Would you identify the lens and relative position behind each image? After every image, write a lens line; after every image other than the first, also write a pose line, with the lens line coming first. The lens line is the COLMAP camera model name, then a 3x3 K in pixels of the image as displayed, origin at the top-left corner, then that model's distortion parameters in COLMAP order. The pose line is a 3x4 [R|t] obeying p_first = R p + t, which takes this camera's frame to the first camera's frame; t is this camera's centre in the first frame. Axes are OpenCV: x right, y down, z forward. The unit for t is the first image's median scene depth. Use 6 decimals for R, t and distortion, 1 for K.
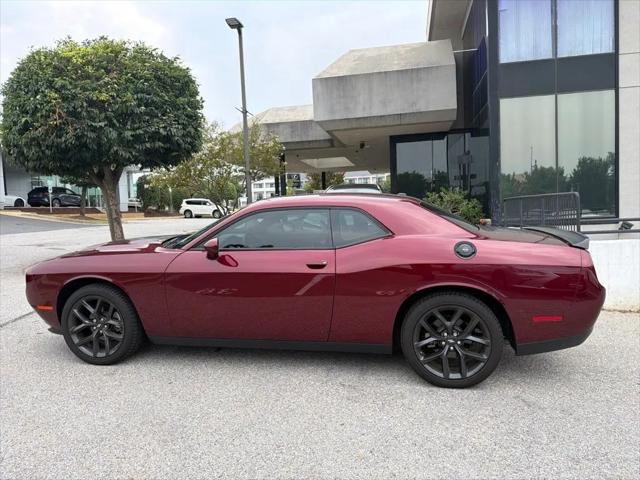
lens RADIAL K [[446.8, 0, 319.6], [0, 446.8, 249.0], [0, 0, 1]] dist [0.049395, -0.060427]
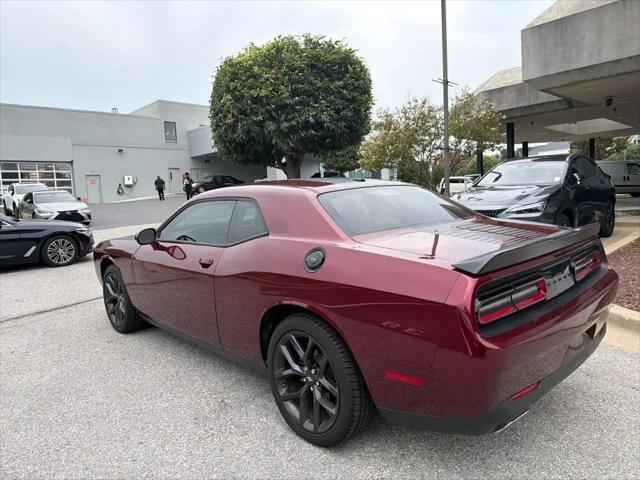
lens RADIAL K [[446.8, 0, 324.7], [0, 446.8, 245.5], [0, 0, 1]] dist [0.049395, -0.060427]
pose [[0.819995, 0.056002, -0.569624, 0.293390], [-0.031896, 0.998126, 0.052214, -0.023205], [0.571481, -0.024646, 0.820245, 0.163951]]
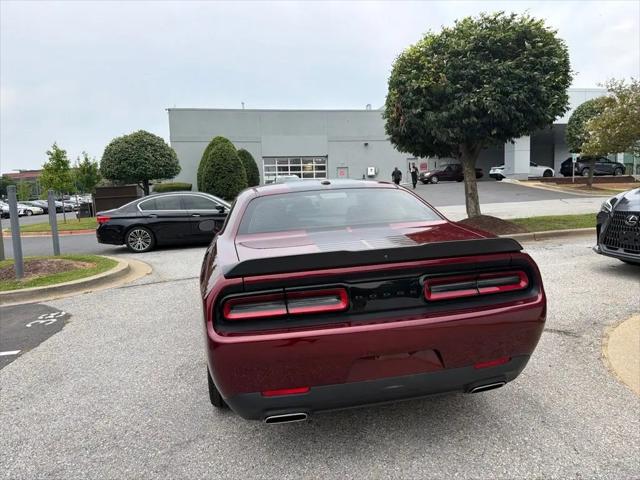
lens RADIAL K [[446.3, 0, 324.5], [0, 446.3, 254.2], [0, 0, 1]] dist [0.056375, -0.068031]
pose [[0.388411, 0.137568, -0.911160, 0.475893], [-0.060499, 0.990467, 0.123752, -0.045960], [0.919498, 0.007058, 0.393031, 0.339416]]
